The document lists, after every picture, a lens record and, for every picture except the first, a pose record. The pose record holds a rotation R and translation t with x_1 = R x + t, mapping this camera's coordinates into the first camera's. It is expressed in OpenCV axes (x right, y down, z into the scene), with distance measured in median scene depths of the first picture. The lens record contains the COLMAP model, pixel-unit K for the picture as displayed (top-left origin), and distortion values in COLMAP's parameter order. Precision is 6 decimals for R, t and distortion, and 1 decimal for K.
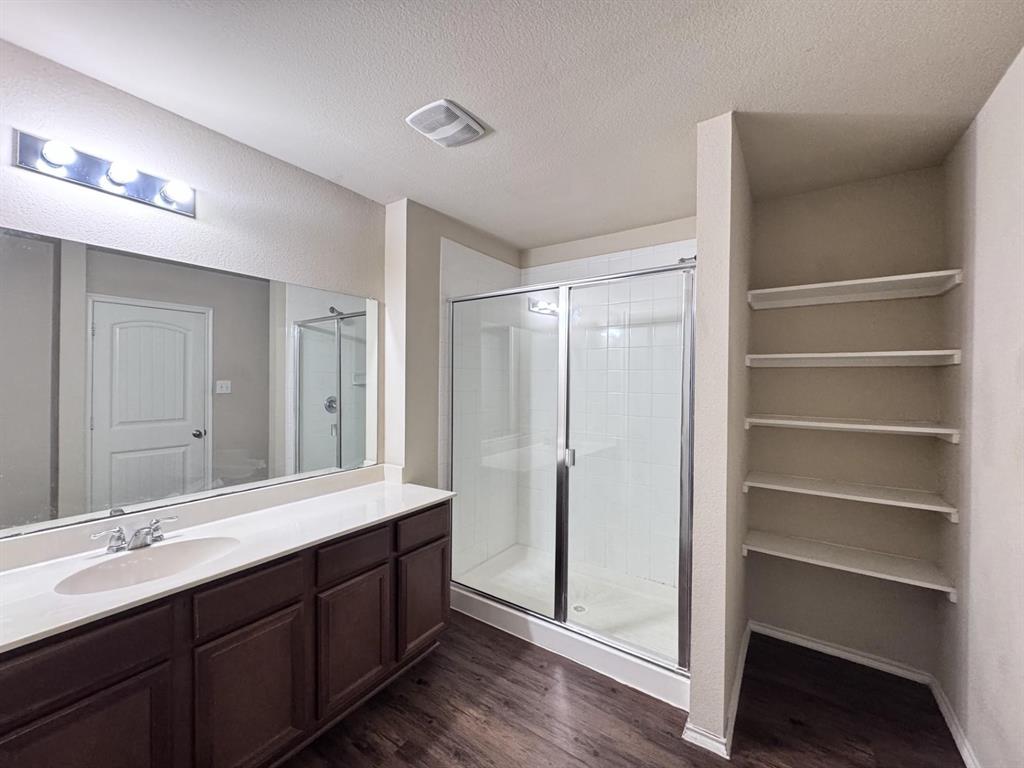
lens RADIAL K [[411.0, 0, 511.9], [0, 411.0, 381.1], [0, 0, 1]] dist [-0.001946, -0.000056]
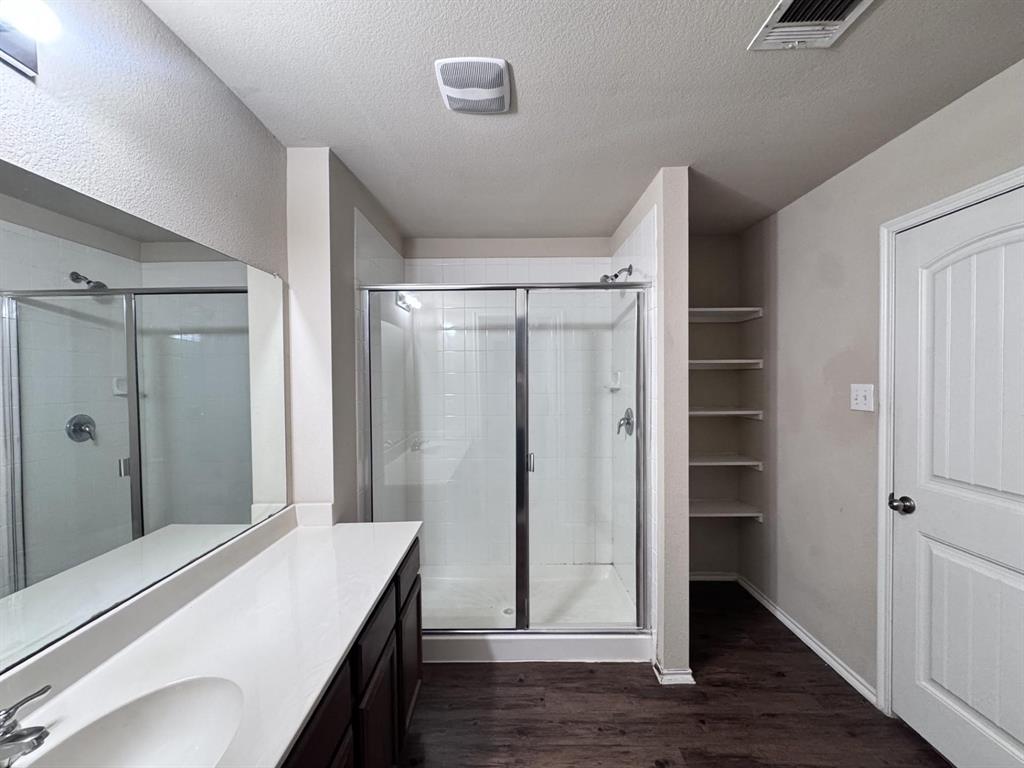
lens RADIAL K [[411.0, 0, 511.8], [0, 411.0, 381.7], [0, 0, 1]] dist [-0.001946, -0.000056]
pose [[0.824387, -0.021117, 0.565633, -0.515547], [0.016065, 0.999774, 0.013911, -0.025907], [-0.565799, -0.002381, 0.824540, 0.230589]]
